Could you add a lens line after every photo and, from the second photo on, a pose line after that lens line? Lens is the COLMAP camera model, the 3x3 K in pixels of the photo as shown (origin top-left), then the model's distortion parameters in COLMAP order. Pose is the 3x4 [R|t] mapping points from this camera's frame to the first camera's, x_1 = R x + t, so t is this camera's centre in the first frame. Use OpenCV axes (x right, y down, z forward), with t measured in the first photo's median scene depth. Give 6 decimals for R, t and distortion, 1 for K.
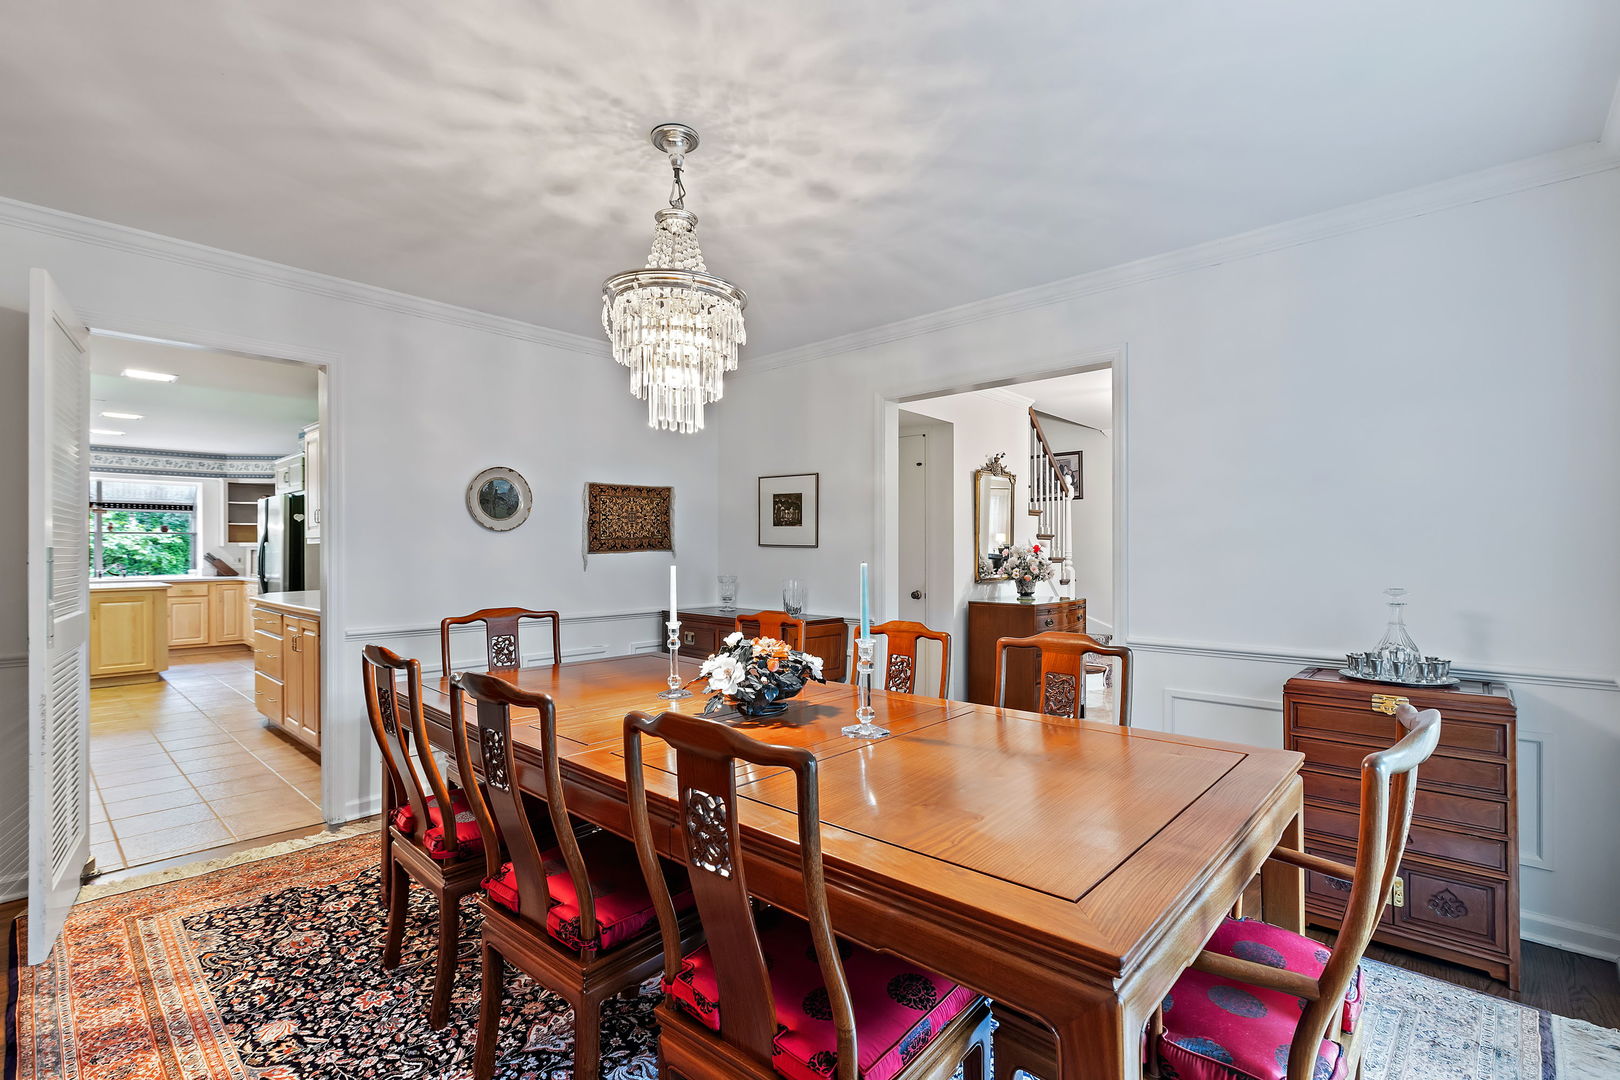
lens RADIAL K [[729.3, 0, 811.7], [0, 729.3, 550.7], [0, 0, 1]] dist [-0.000152, -0.000010]
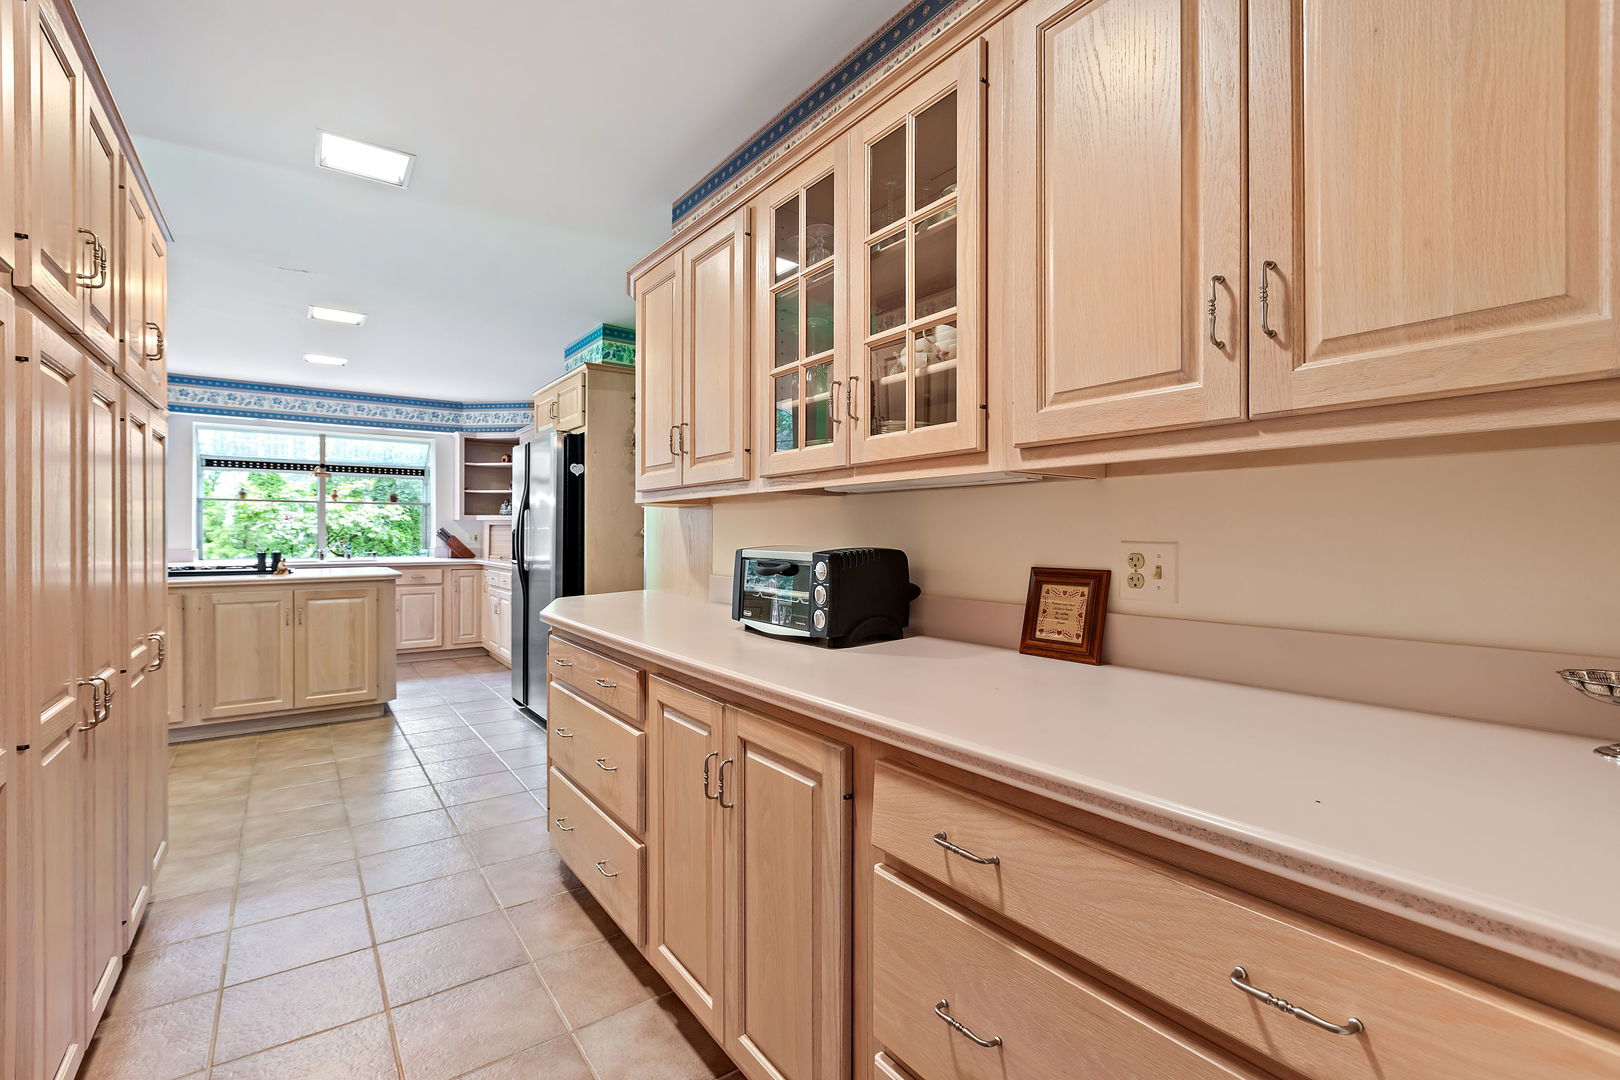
lens RADIAL K [[719.7, 0, 811.8], [0, 719.7, 534.9], [0, 0, 1]] dist [0.000183, 0.000055]
pose [[0.979604, 0.005543, -0.200863, -0.288748], [-0.005263, 0.999984, 0.001927, 0.006659], [0.200871, -0.000830, 0.979617, 0.329077]]
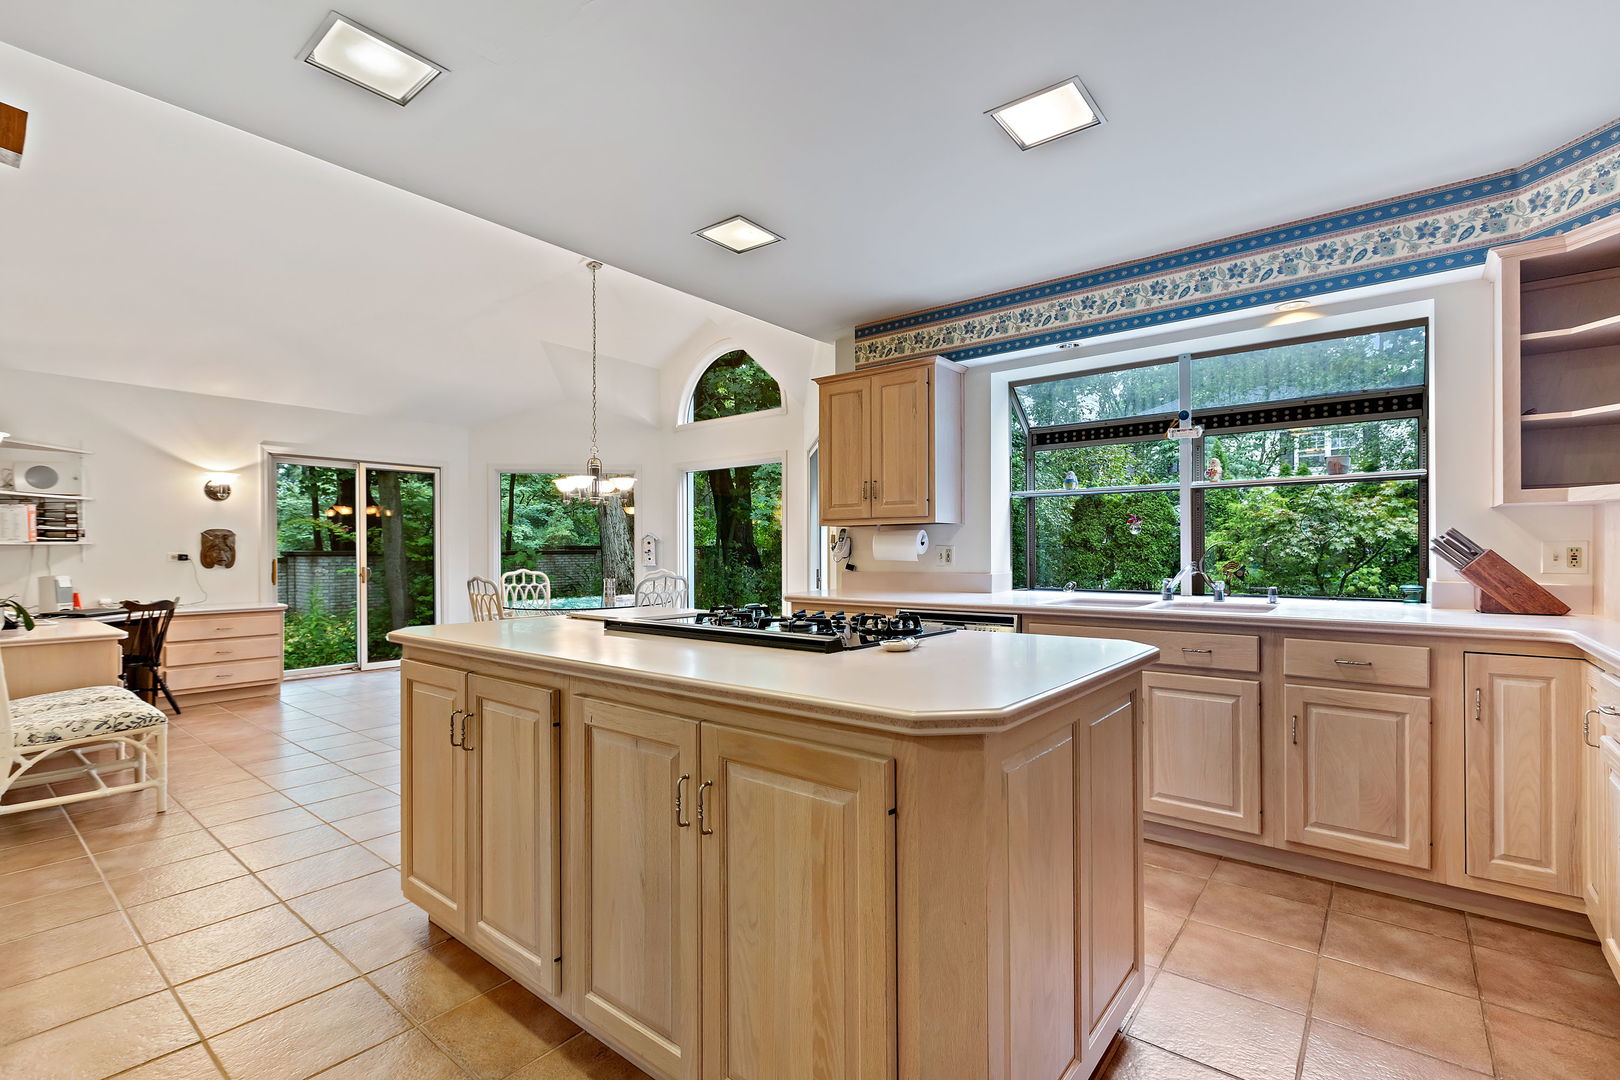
lens RADIAL K [[729.3, 0, 811.7], [0, 729.3, 550.7], [0, 0, 1]] dist [-0.000152, -0.000010]
pose [[0.069168, 0.001687, -0.997604, -0.564473], [0.002813, 0.999994, 0.001886, 0.009963], [0.997601, -0.002936, 0.069163, 0.737624]]
